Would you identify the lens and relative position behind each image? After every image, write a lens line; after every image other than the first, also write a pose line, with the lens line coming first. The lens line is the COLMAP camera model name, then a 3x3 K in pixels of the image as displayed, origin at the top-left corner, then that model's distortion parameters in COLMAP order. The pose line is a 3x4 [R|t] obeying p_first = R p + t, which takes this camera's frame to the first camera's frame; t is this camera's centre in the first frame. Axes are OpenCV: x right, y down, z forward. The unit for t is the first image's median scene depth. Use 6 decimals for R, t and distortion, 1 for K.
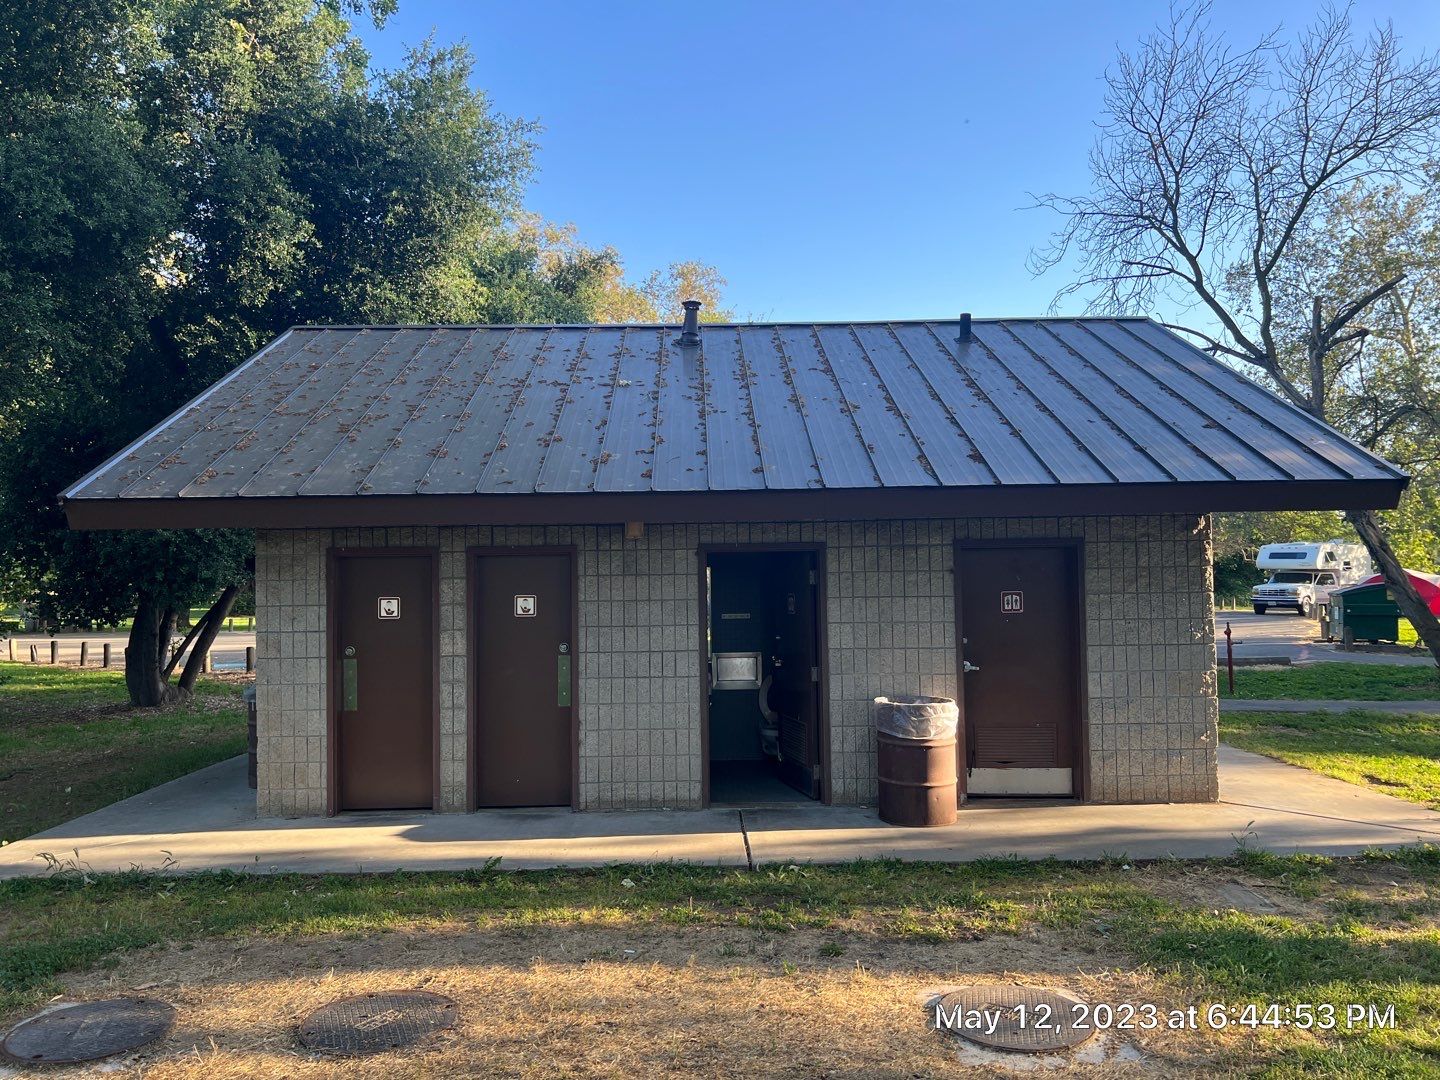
lens RADIAL K [[1060.8, 0, 702.7], [0, 1060.8, 545.0], [0, 0, 1]] dist [0.045319, -0.047304]
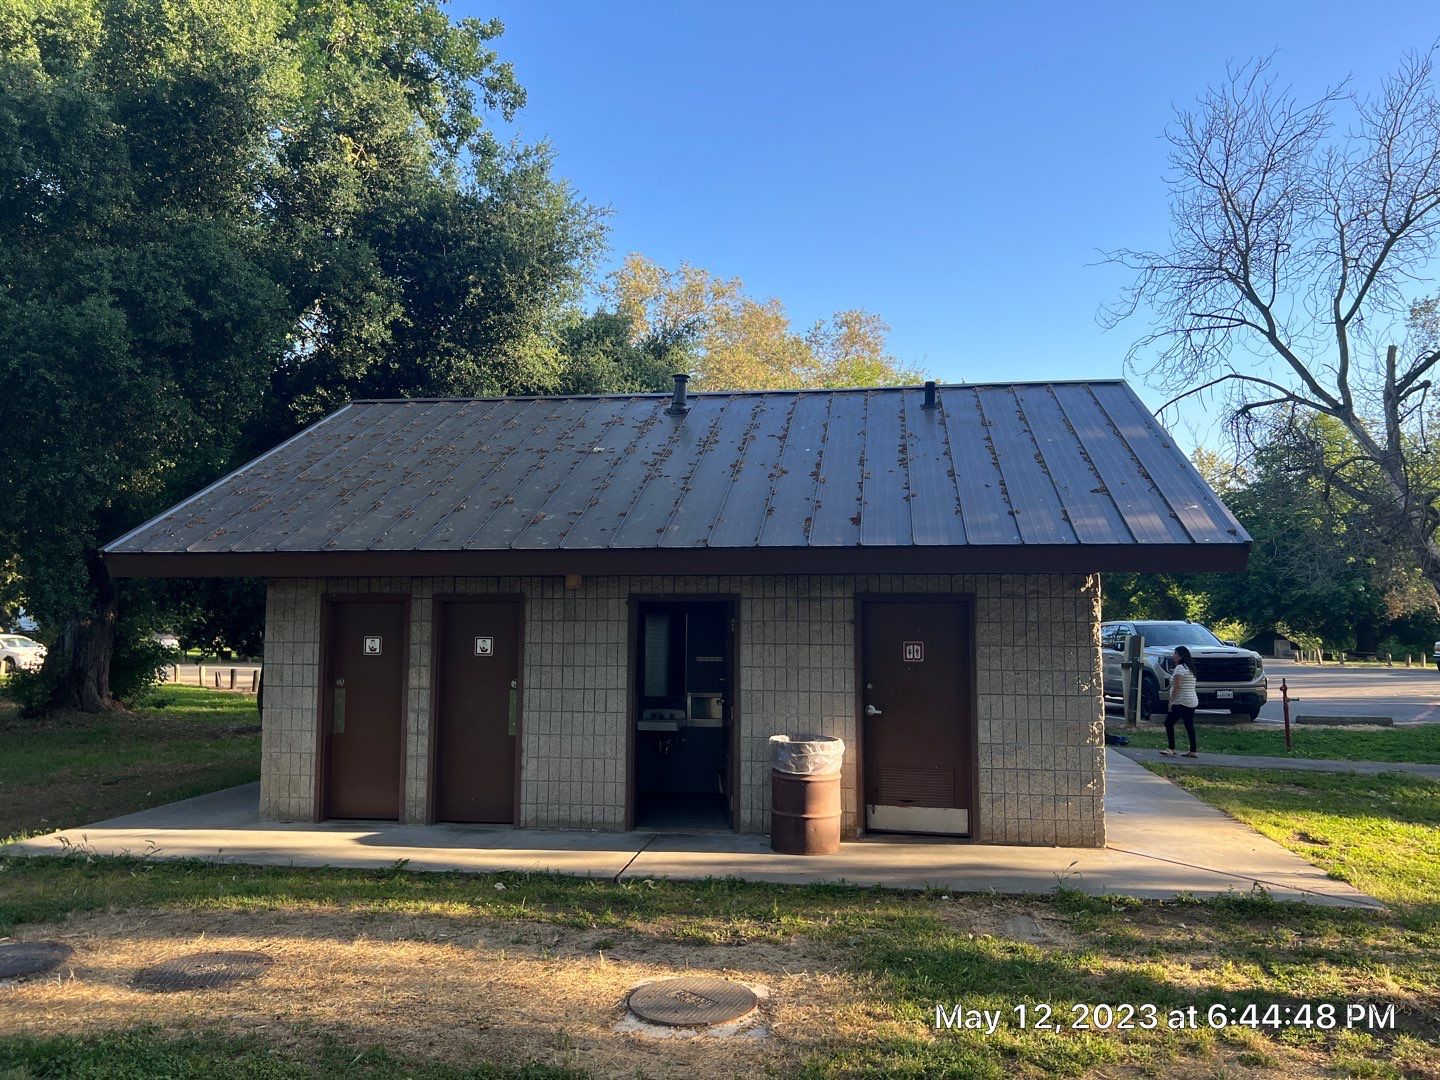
lens RADIAL K [[1067.9, 0, 744.4], [0, 1067.9, 538.1], [0, 0, 1]] dist [0.050697, -0.055173]
pose [[0.987866, 0.005625, -0.155206, 0.294844], [-0.012679, 0.998929, -0.044502, -0.011641], [0.154790, 0.045930, 0.986879, -0.109139]]
